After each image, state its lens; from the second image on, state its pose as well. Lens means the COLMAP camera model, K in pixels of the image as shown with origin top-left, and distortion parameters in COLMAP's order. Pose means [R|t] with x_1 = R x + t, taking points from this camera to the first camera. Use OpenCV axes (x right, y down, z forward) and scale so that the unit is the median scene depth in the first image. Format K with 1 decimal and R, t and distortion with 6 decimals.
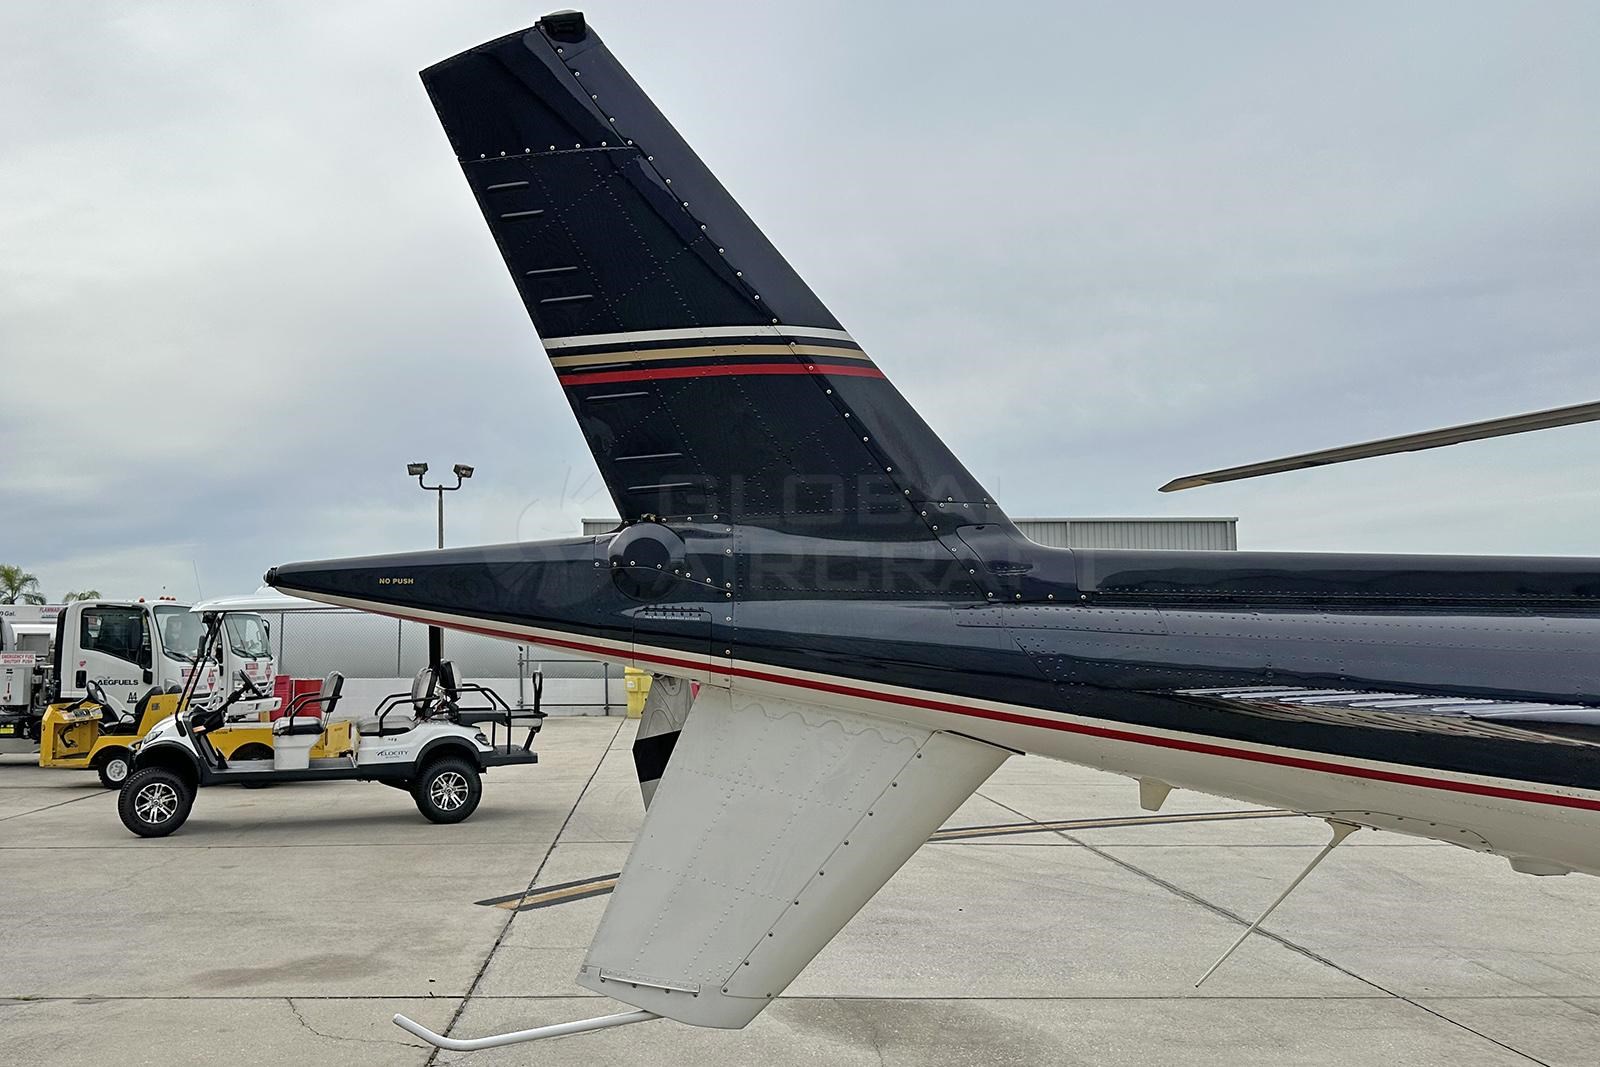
lens RADIAL K [[1108.5, 0, 799.6], [0, 1108.5, 523.3], [0, 0, 1]] dist [0.004159, -0.001944]
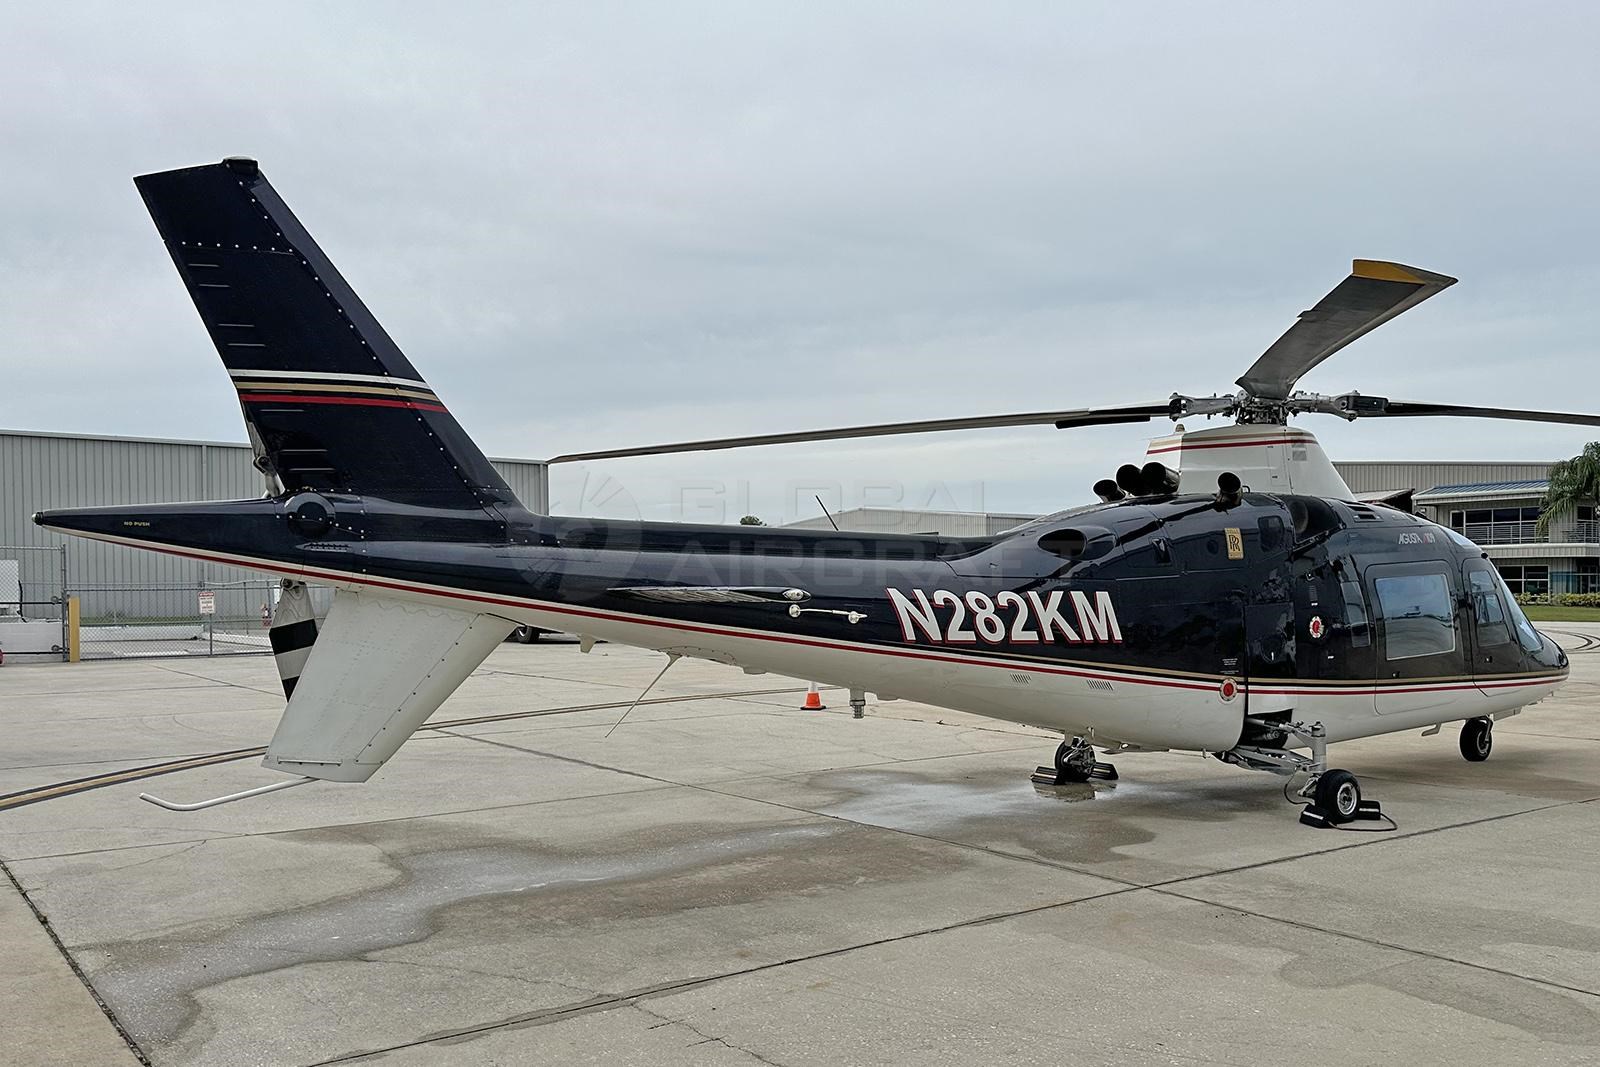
lens RADIAL K [[1108.5, 0, 799.6], [0, 1108.5, 523.3], [0, 0, 1]] dist [0.004159, -0.001944]
pose [[0.827633, 0.028010, 0.560570, -0.459244], [-0.060105, 0.997434, 0.038900, -0.063363], [-0.558042, -0.065888, 0.827193, -0.783032]]
